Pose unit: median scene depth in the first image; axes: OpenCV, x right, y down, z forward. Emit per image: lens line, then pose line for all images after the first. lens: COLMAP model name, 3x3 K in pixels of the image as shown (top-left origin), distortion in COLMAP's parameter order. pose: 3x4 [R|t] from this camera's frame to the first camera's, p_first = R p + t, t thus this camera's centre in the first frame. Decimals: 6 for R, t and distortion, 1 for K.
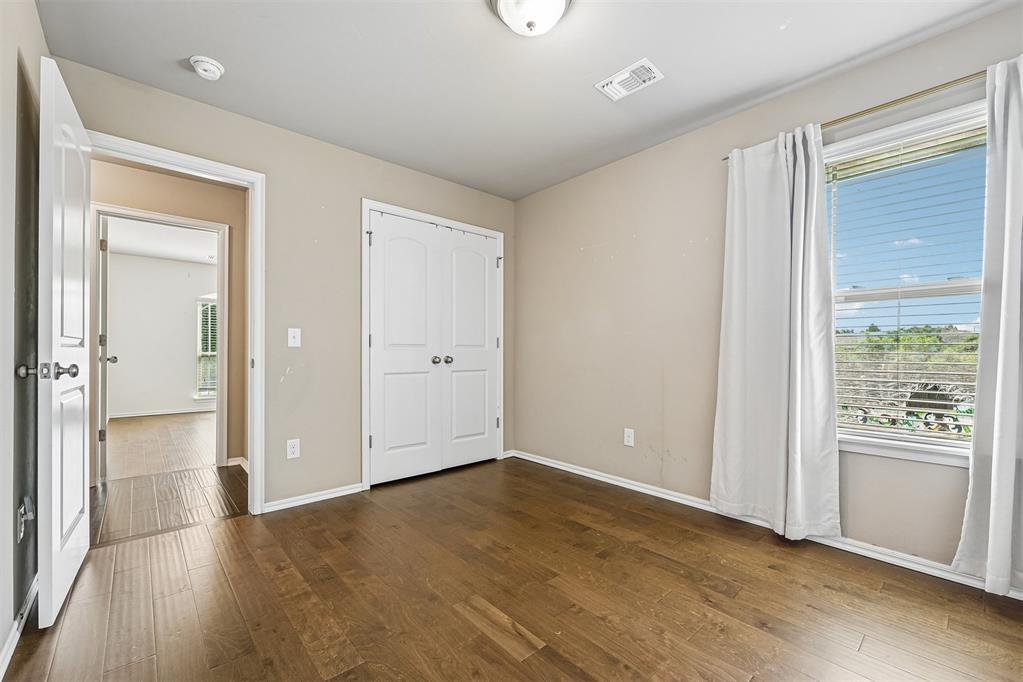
lens RADIAL K [[420.0, 0, 513.5], [0, 420.0, 359.1], [0, 0, 1]] dist [-0.009719, 0.000099]
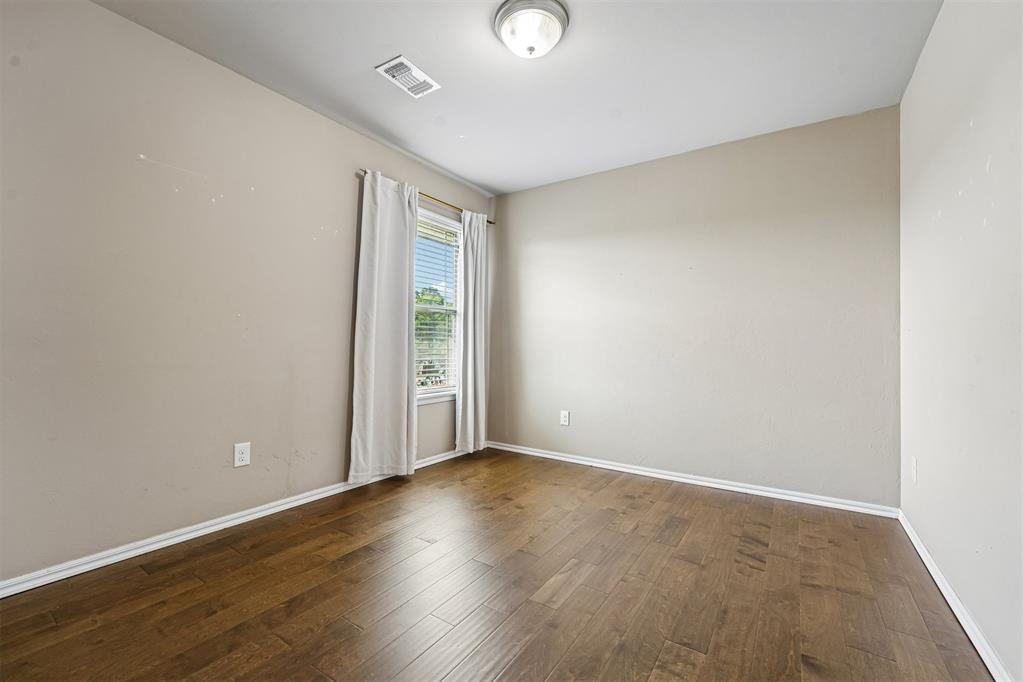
lens RADIAL K [[428.2, 0, 508.1], [0, 428.2, 340.9], [0, 0, 1]] dist [-0.002722, -0.000144]
pose [[-0.248333, 0.003171, 0.968669, -0.905325], [0.000894, 0.999995, -0.003044, -0.018124], [-0.968674, 0.000110, -0.248335, 1.146226]]
